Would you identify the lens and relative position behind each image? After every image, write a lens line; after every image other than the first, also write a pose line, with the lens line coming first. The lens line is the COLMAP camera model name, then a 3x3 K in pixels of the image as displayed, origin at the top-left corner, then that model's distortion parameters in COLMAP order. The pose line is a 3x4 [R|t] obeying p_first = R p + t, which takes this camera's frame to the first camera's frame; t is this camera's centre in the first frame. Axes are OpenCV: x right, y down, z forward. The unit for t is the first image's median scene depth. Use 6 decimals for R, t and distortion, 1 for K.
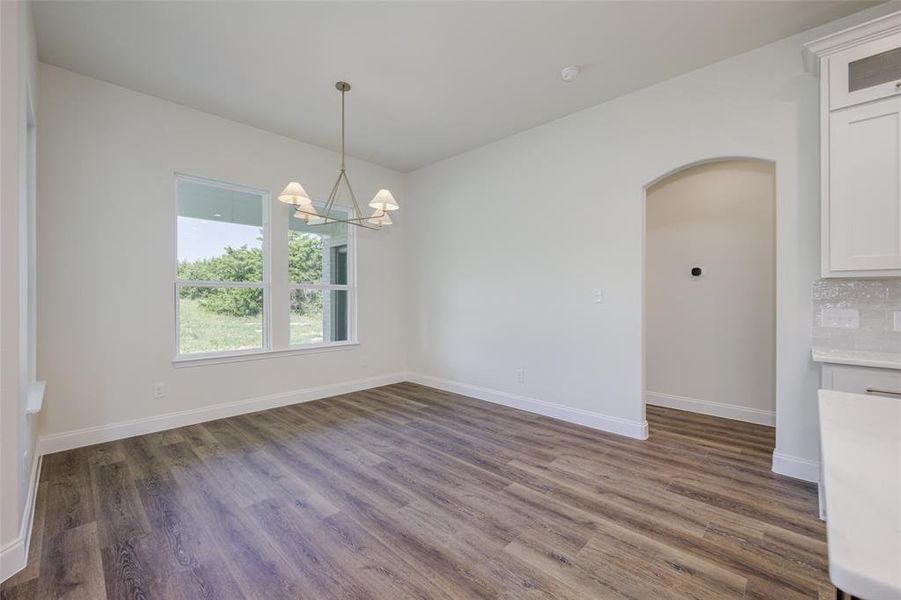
lens RADIAL K [[375.2, 0, 456.2], [0, 375.2, 297.3], [0, 0, 1]] dist [0.000363, 0.001250]
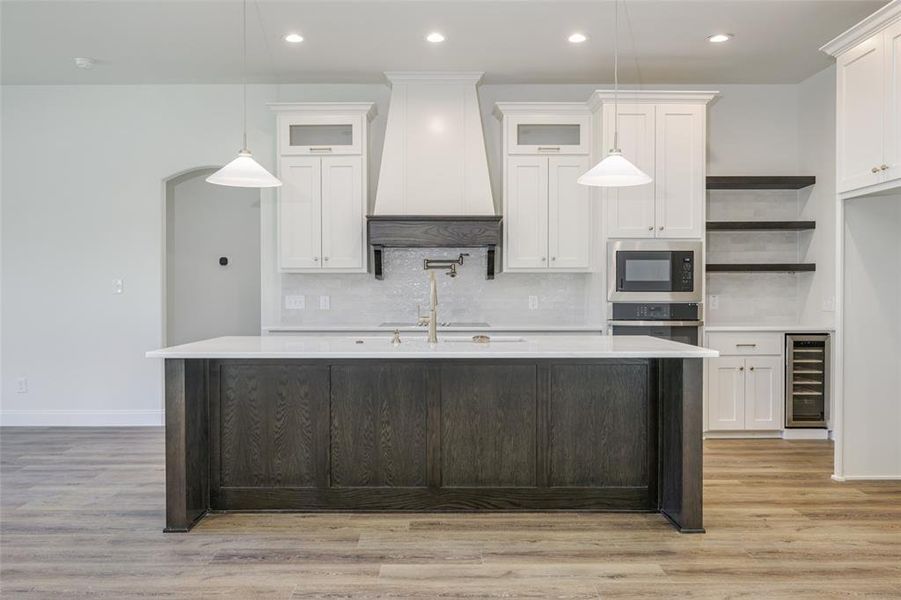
lens RADIAL K [[691.8, 0, 443.9], [0, 691.8, 293.0], [0, 0, 1]] dist [0.016307, 0.011792]
pose [[0.723986, -0.010980, 0.689728, -0.281699], [0.005080, 0.999931, 0.010586, -0.001474], [-0.689796, -0.004160, 0.723992, -0.985258]]
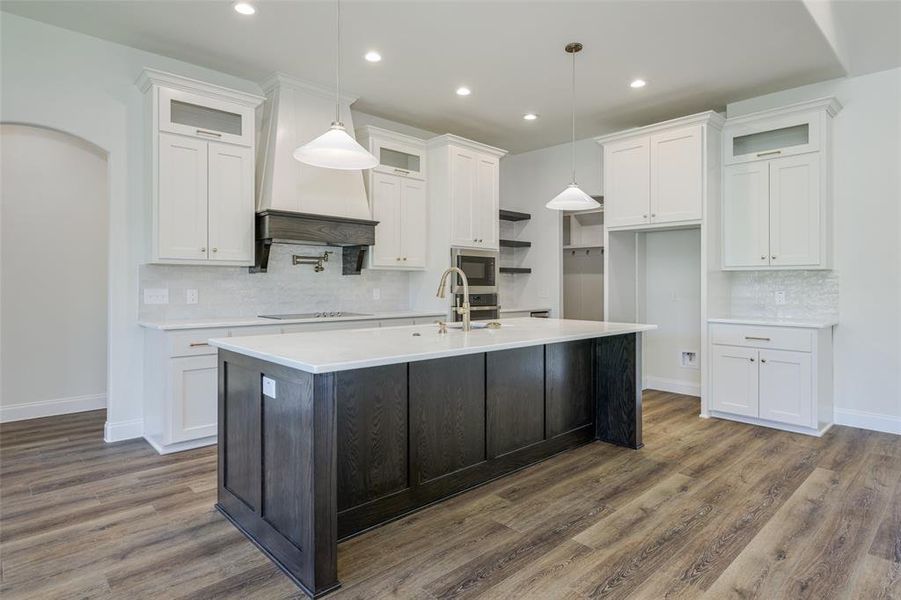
lens RADIAL K [[492.3, 0, 440.3], [0, 492.3, 282.5], [0, 0, 1]] dist [-0.004078, -0.002656]
pose [[0.071070, -0.002007, 0.997469, -0.436789], [-0.004433, 0.999987, 0.002328, 0.001955], [-0.997462, -0.004587, 0.071060, -0.037821]]
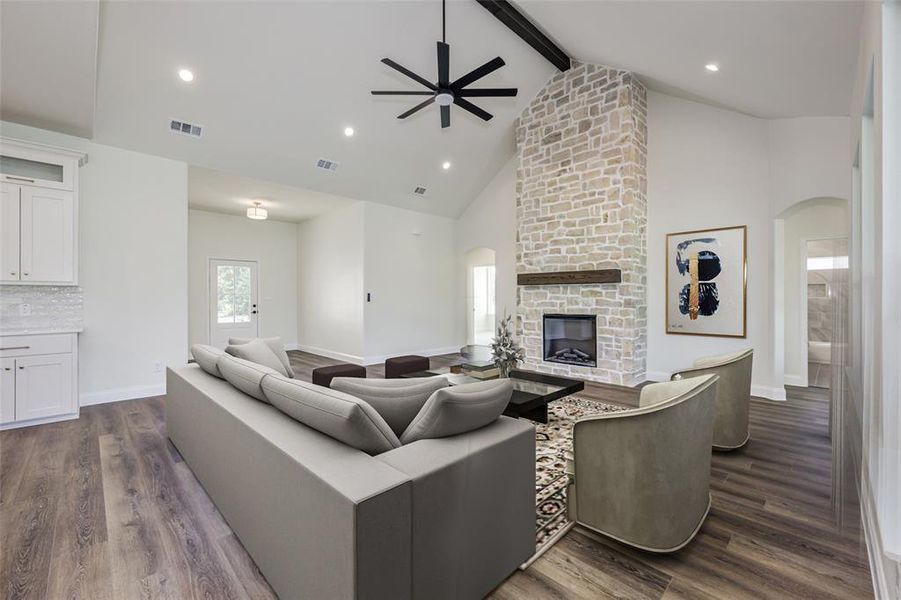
lens RADIAL K [[375.2, 0, 448.9], [0, 375.2, 295.2], [0, 0, 1]] dist [0.000363, 0.001250]
pose [[-0.999255, -0.001764, 0.038557, -0.360629], [-0.002079, 0.999965, -0.008132, 0.003839], [-0.038541, -0.008206, -0.999223, 0.263606]]
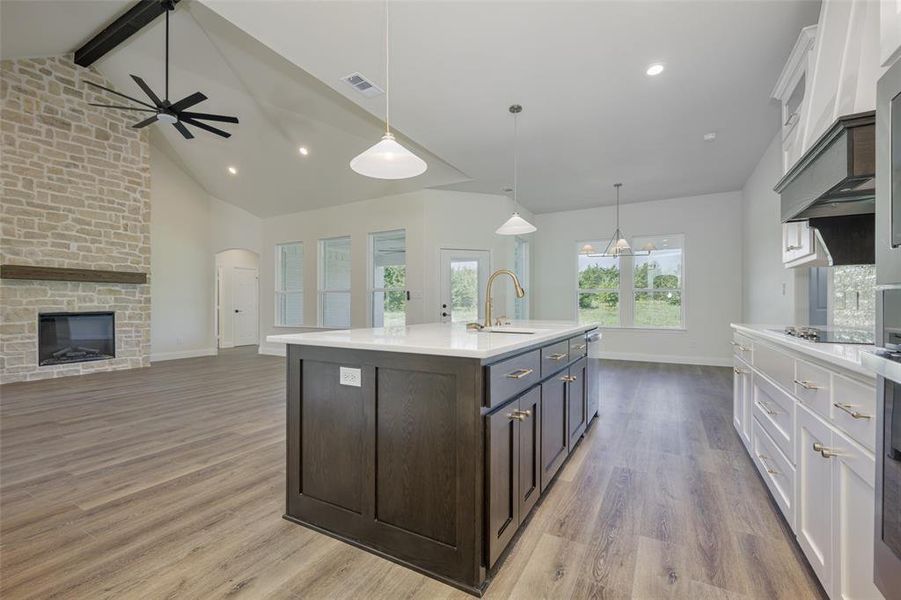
lens RADIAL K [[391.3, 0, 456.4], [0, 391.3, 306.1], [0, 0, 1]] dist [0.000295, -0.000064]
pose [[0.262260, 0.000942, -0.964997, 1.512563], [0.002852, 0.999994, 0.001752, 0.055990], [0.964993, -0.003212, 0.262256, -0.347020]]
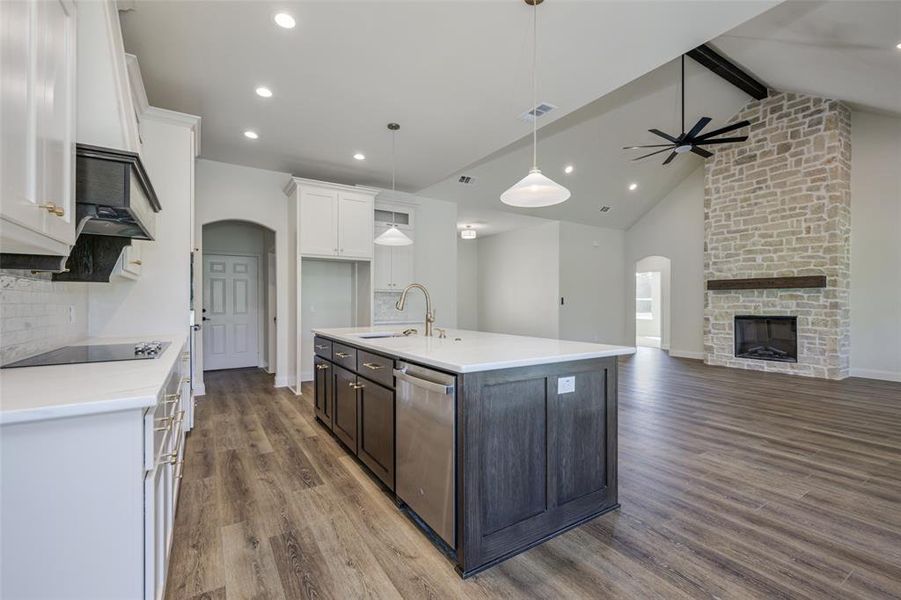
lens RADIAL K [[391.3, 0, 444.4], [0, 391.3, 302.1], [0, 0, 1]] dist [0.000295, -0.000064]
pose [[-0.966674, -0.003215, 0.255991, 0.302115], [-0.004254, 0.999985, -0.003505, 0.022126], [-0.255975, -0.004477, -0.966673, 0.969501]]
